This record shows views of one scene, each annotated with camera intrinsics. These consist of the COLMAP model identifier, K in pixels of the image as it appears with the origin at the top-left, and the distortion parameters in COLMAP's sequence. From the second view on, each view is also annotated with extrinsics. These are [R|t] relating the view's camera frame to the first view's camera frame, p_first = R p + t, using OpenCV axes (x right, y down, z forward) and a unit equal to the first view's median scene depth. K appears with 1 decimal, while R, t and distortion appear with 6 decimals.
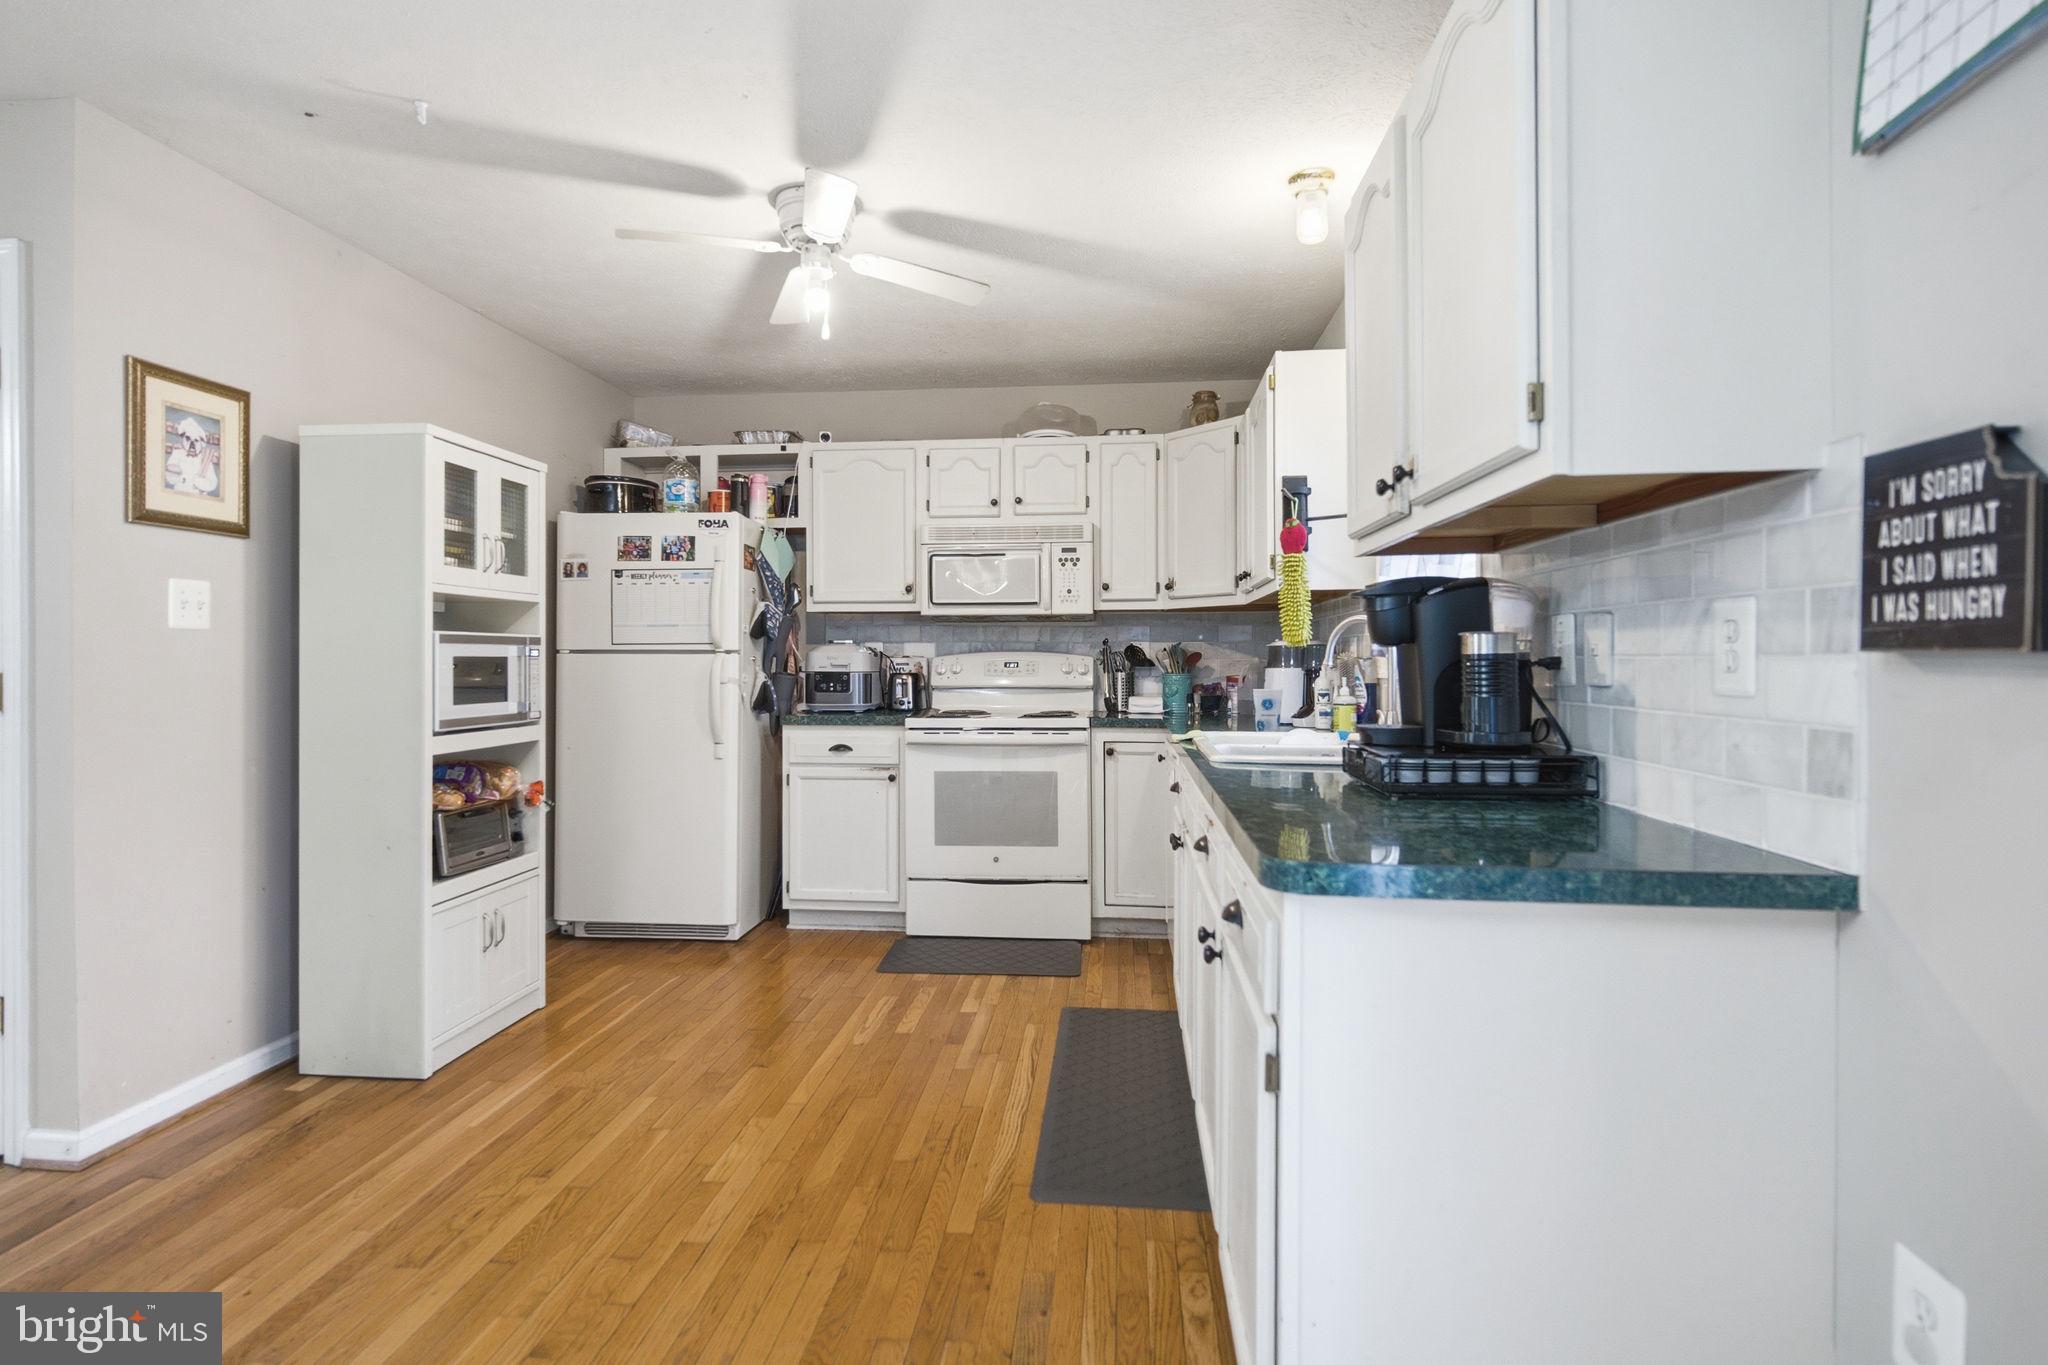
lens RADIAL K [[994.9, 0, 1027.8], [0, 994.9, 661.6], [0, 0, 1]] dist [0.002460, 0.000490]
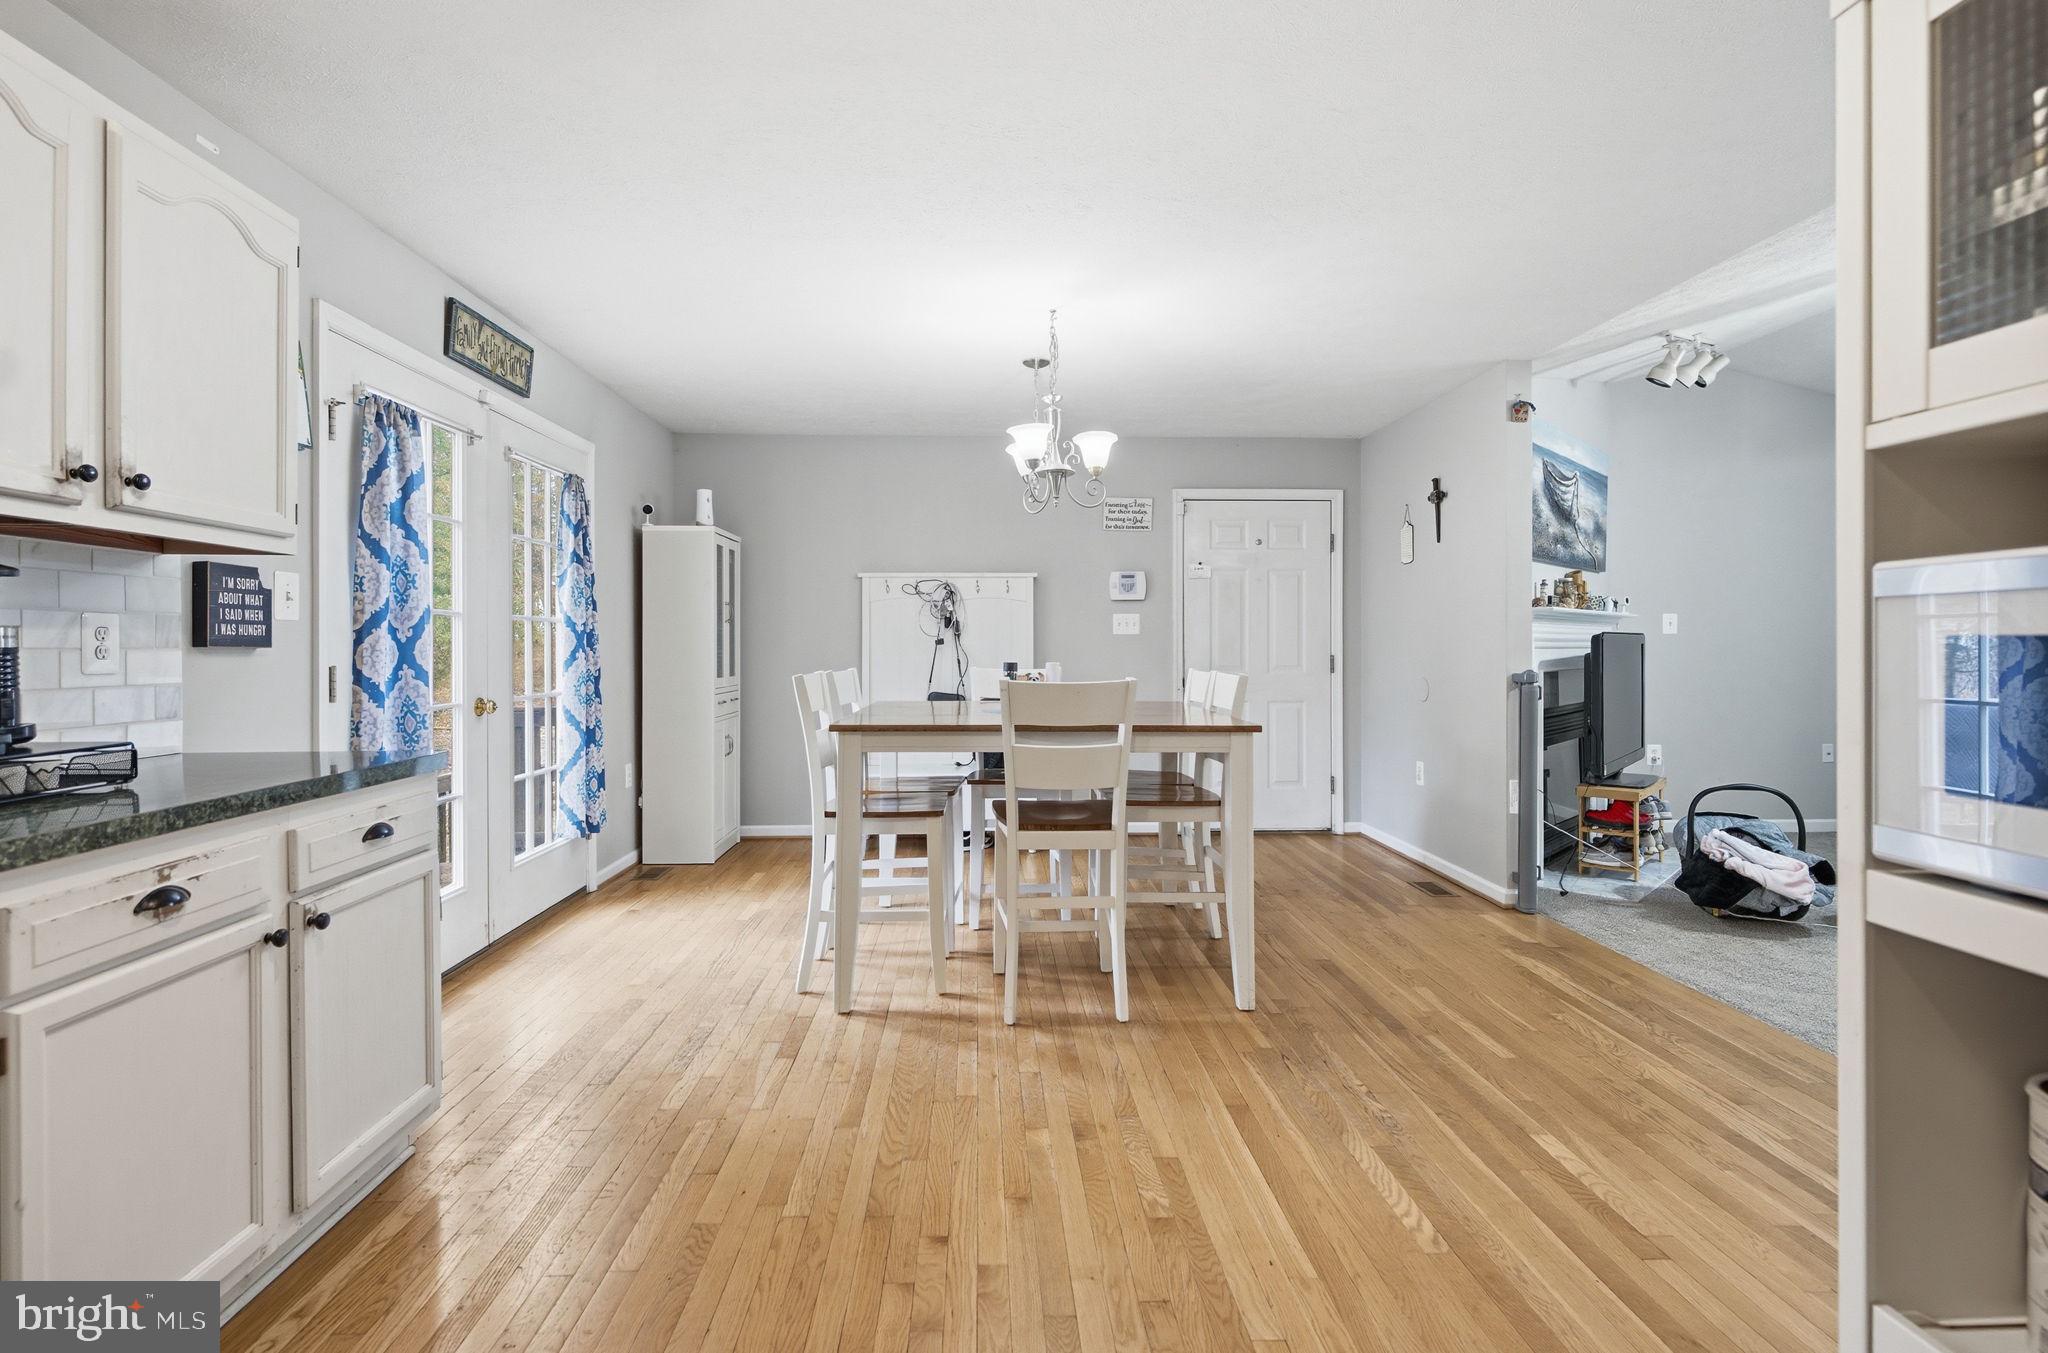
lens RADIAL K [[999.0, 0, 1004.8], [0, 999.0, 651.5], [0, 0, 1]] dist [0.000659, -0.001653]
pose [[-0.992679, 0.003704, -0.120727, -0.643177], [0.003243, 0.999987, 0.004016, -0.002606], [0.120740, 0.003595, -0.992678, 3.266100]]
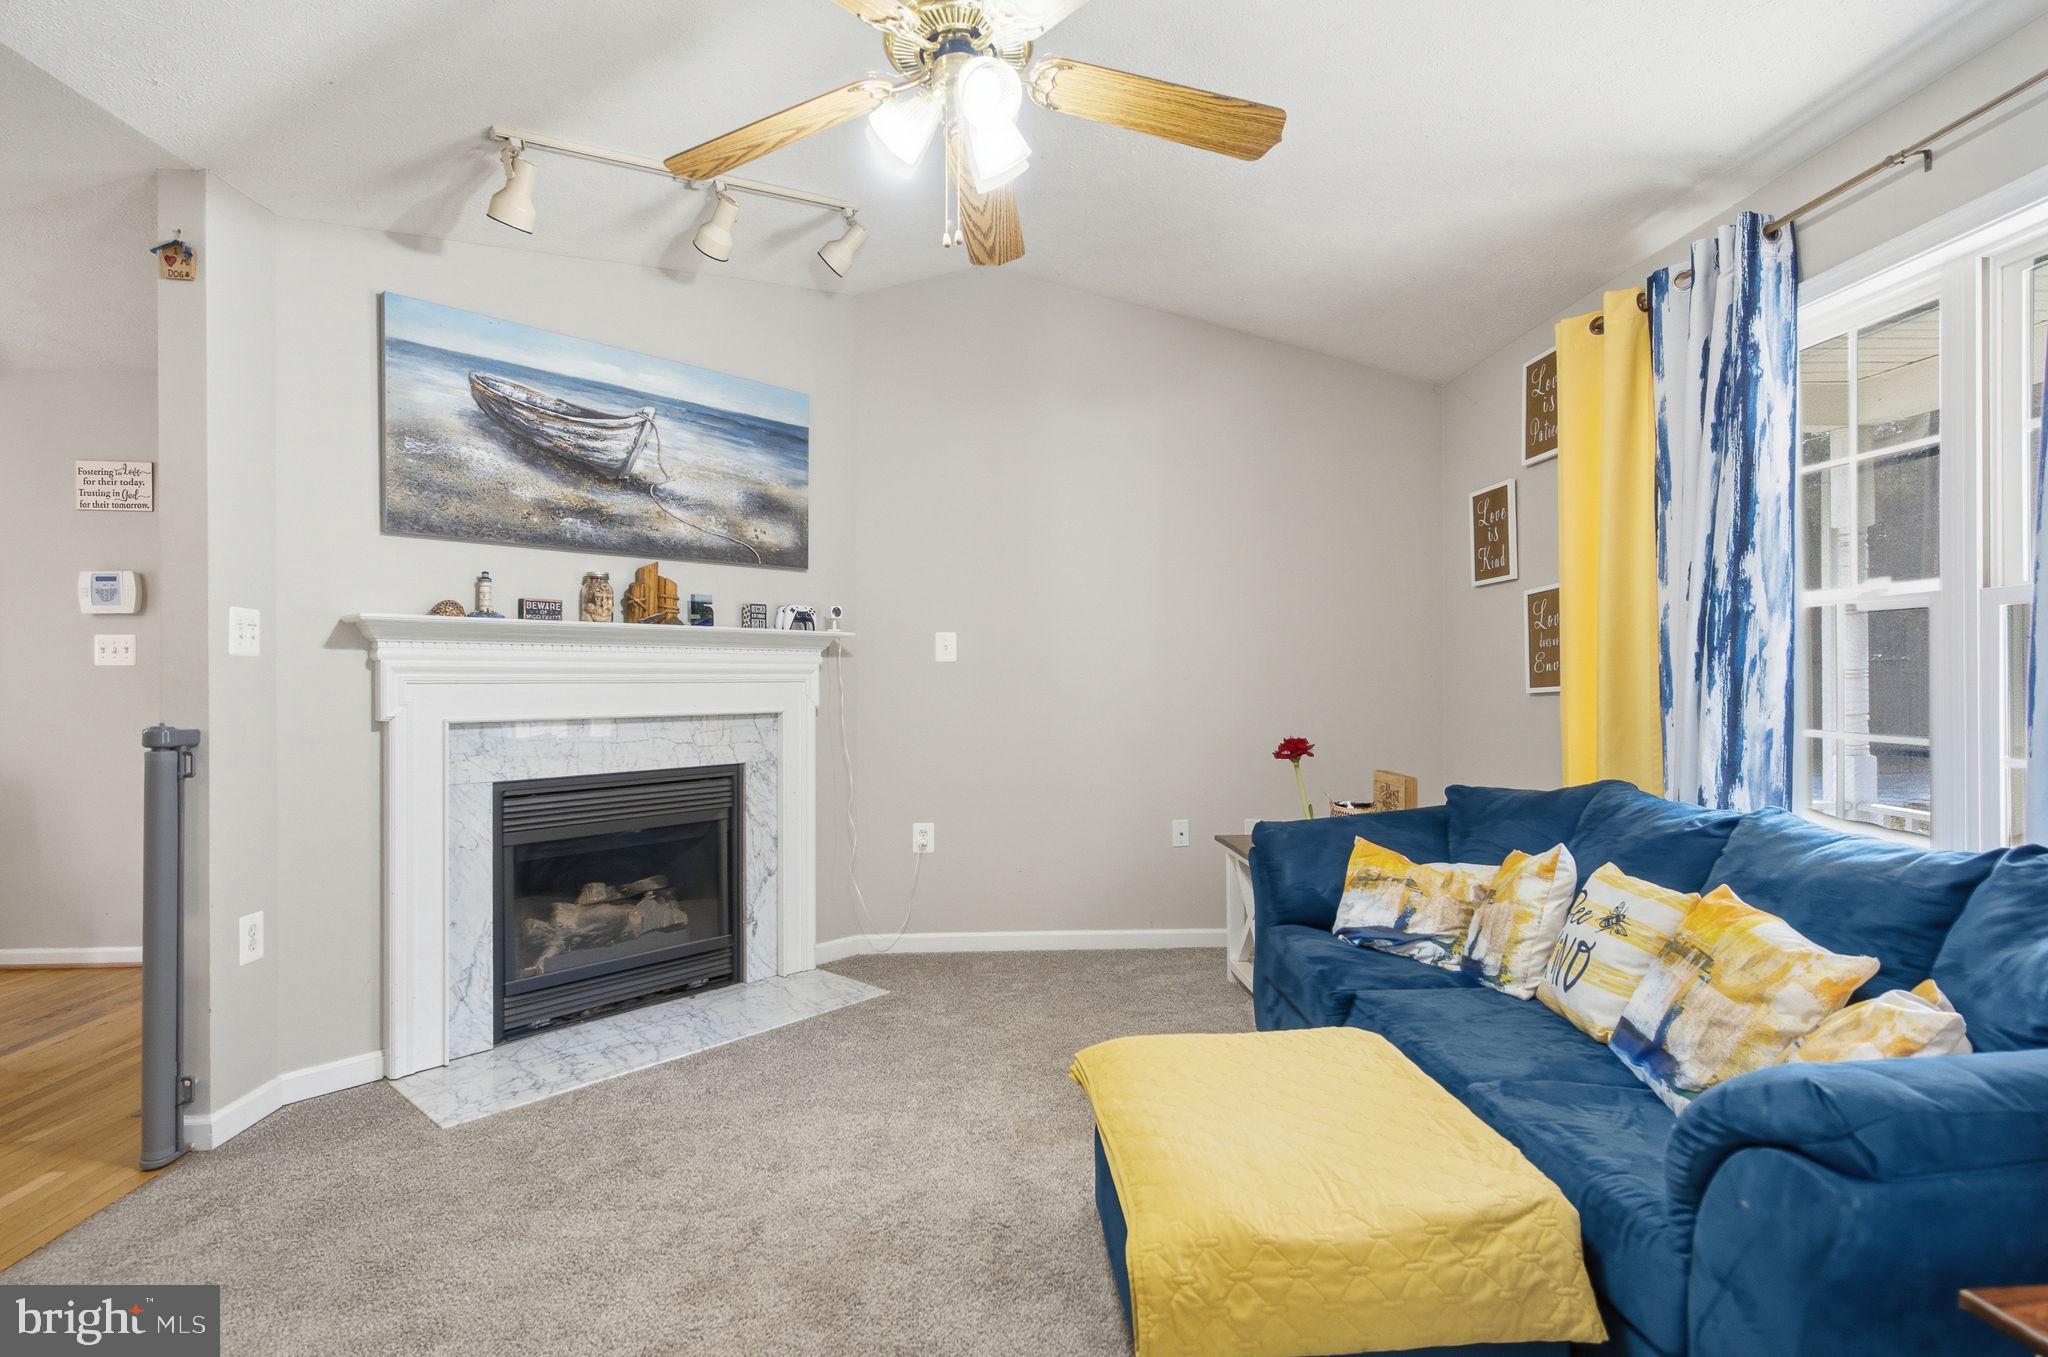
lens RADIAL K [[1019.9, 0, 1017.8], [0, 1019.9, 688.6], [0, 0, 1]] dist [0.001857, 0.000079]
pose [[-0.992662, 0.002181, -0.120900, -4.810589], [0.002457, 0.999995, -0.002135, 0.027510], [0.120895, -0.002416, -0.992662, 2.023160]]
